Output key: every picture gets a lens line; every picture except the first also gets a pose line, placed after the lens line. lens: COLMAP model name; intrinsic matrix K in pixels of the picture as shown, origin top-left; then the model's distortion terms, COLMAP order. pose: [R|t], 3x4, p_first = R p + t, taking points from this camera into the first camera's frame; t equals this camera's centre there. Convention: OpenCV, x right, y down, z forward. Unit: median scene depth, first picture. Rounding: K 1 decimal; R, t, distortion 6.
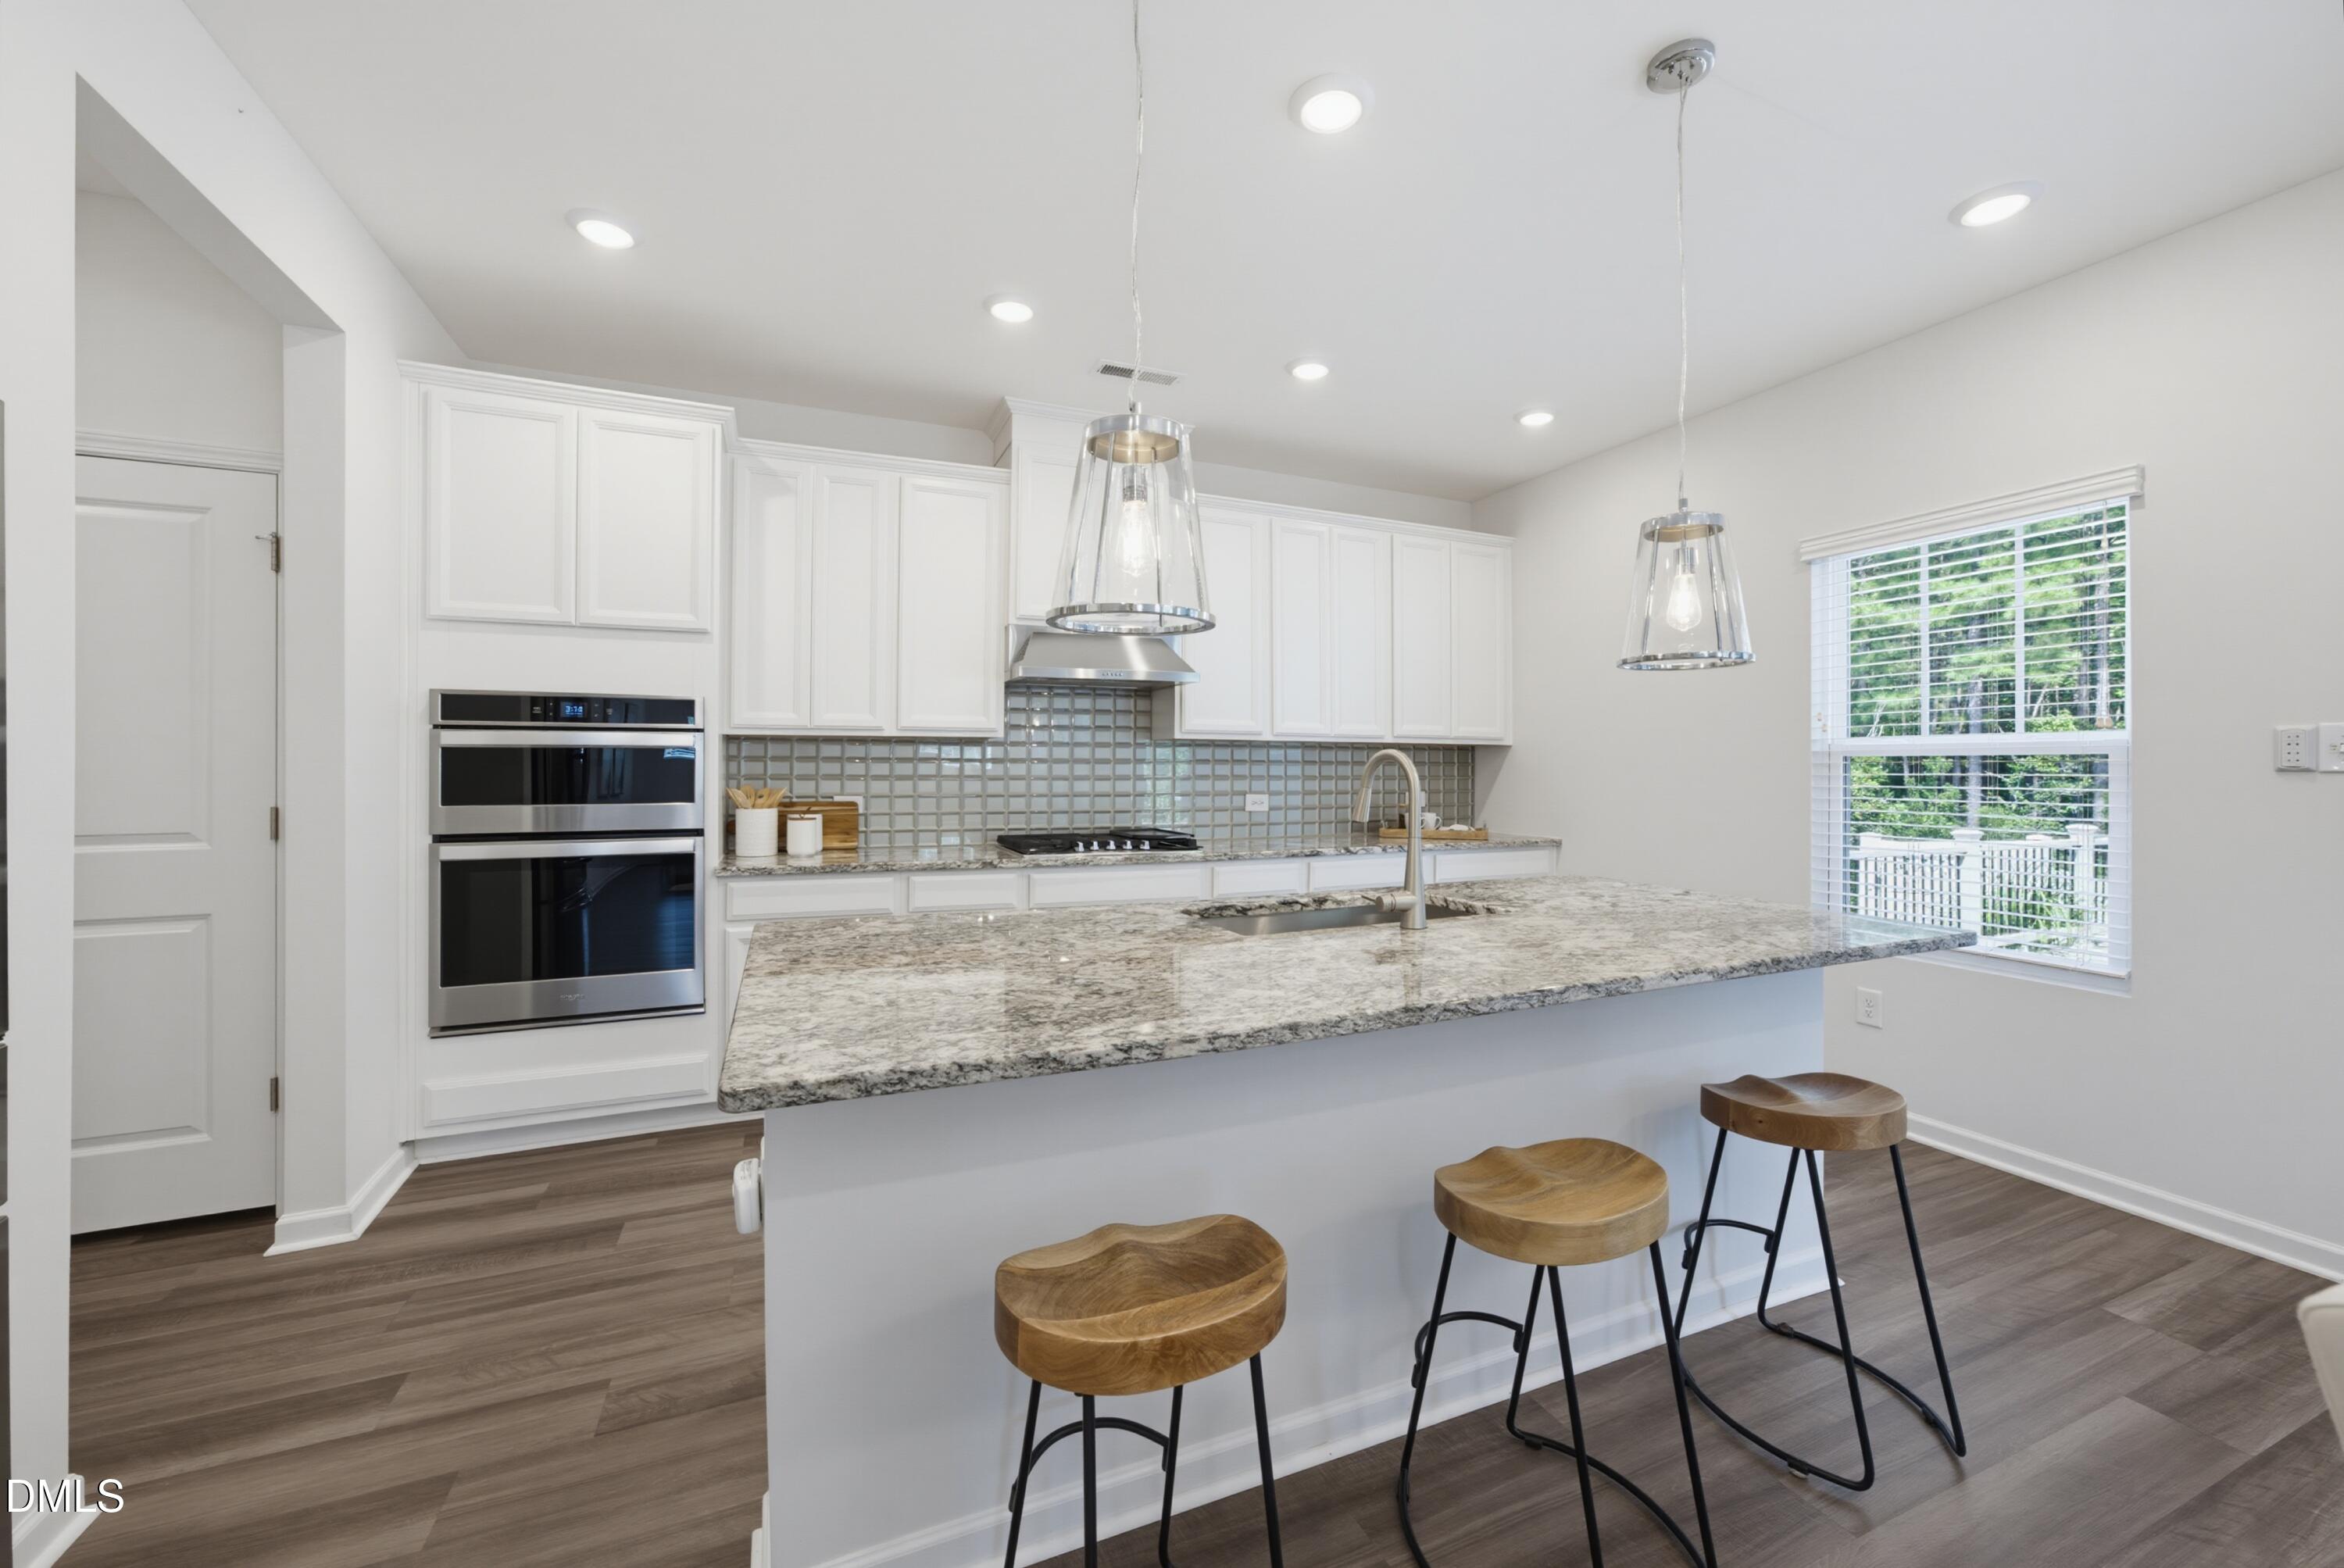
lens RADIAL K [[925.1, 0, 1175.0], [0, 925.1, 764.5], [0, 0, 1]] dist [0.000226, 0.000017]
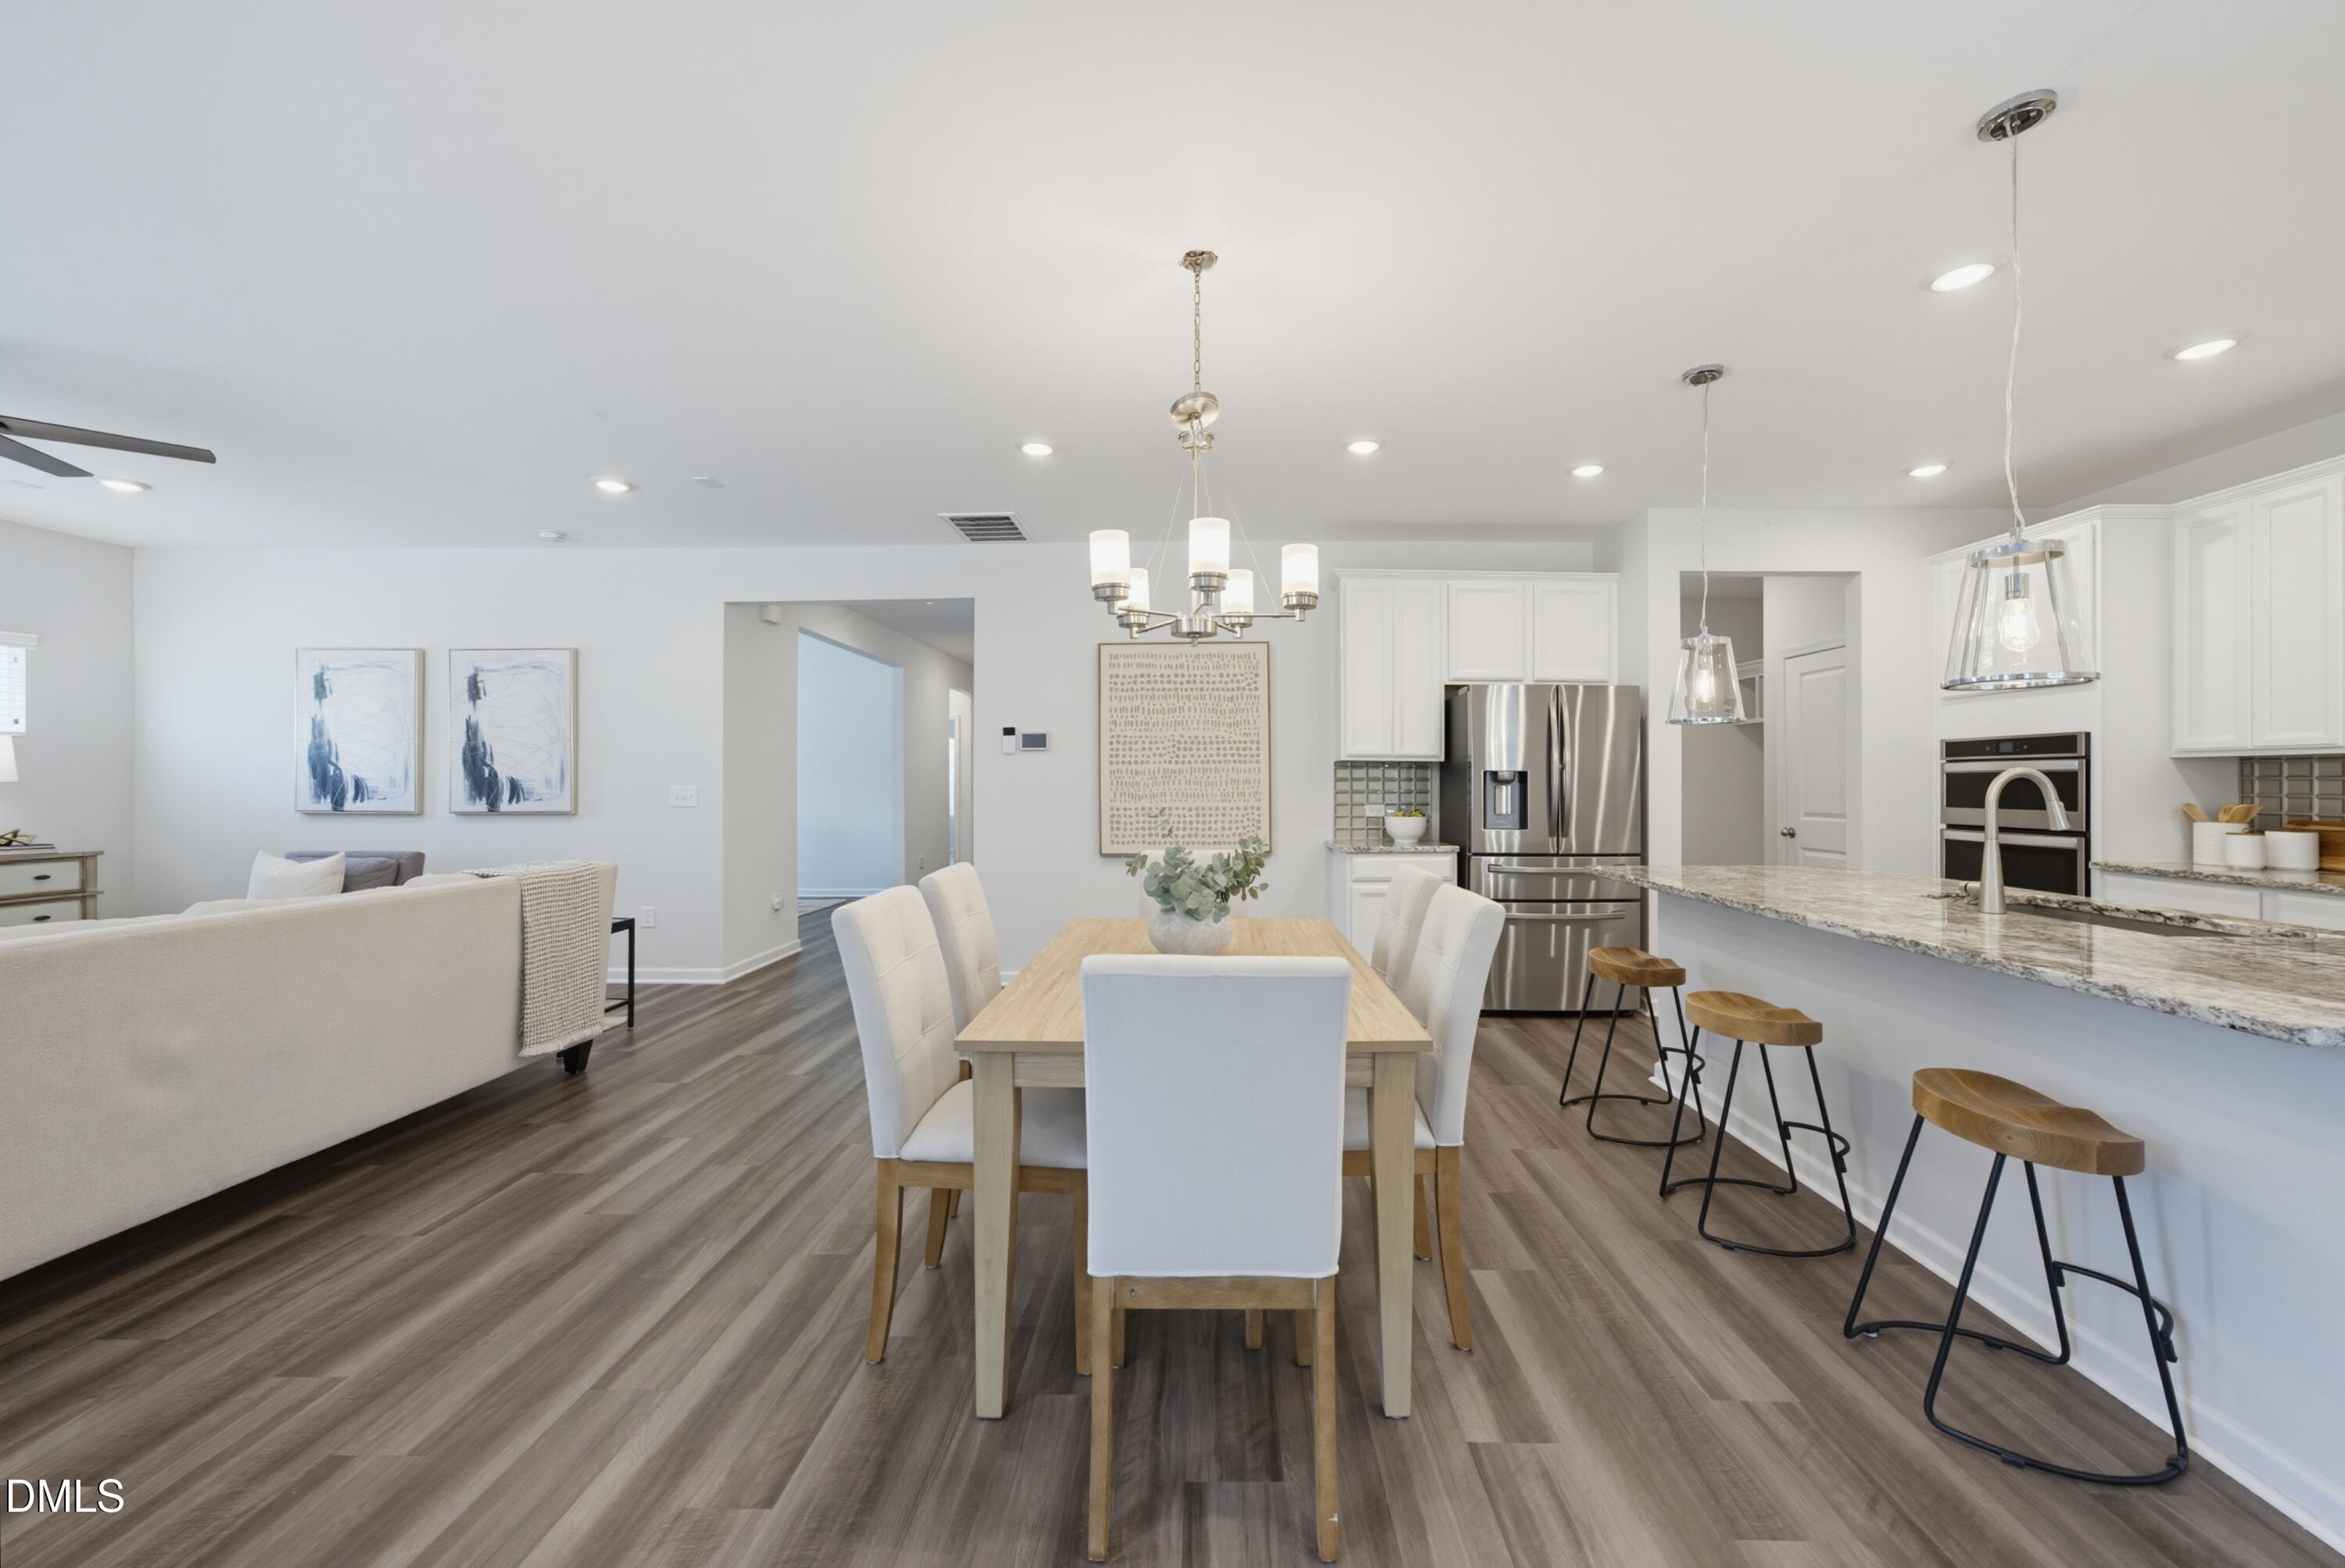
lens RADIAL K [[882.6, 0, 1175.8], [0, 882.6, 782.3], [0, 0, 1]] dist [-0.000103, -0.000008]
pose [[-0.434771, -0.008423, -0.900501, 1.307050], [-0.008138, 0.999952, -0.005425, 0.019230], [0.900504, 0.004970, -0.434819, 0.416748]]
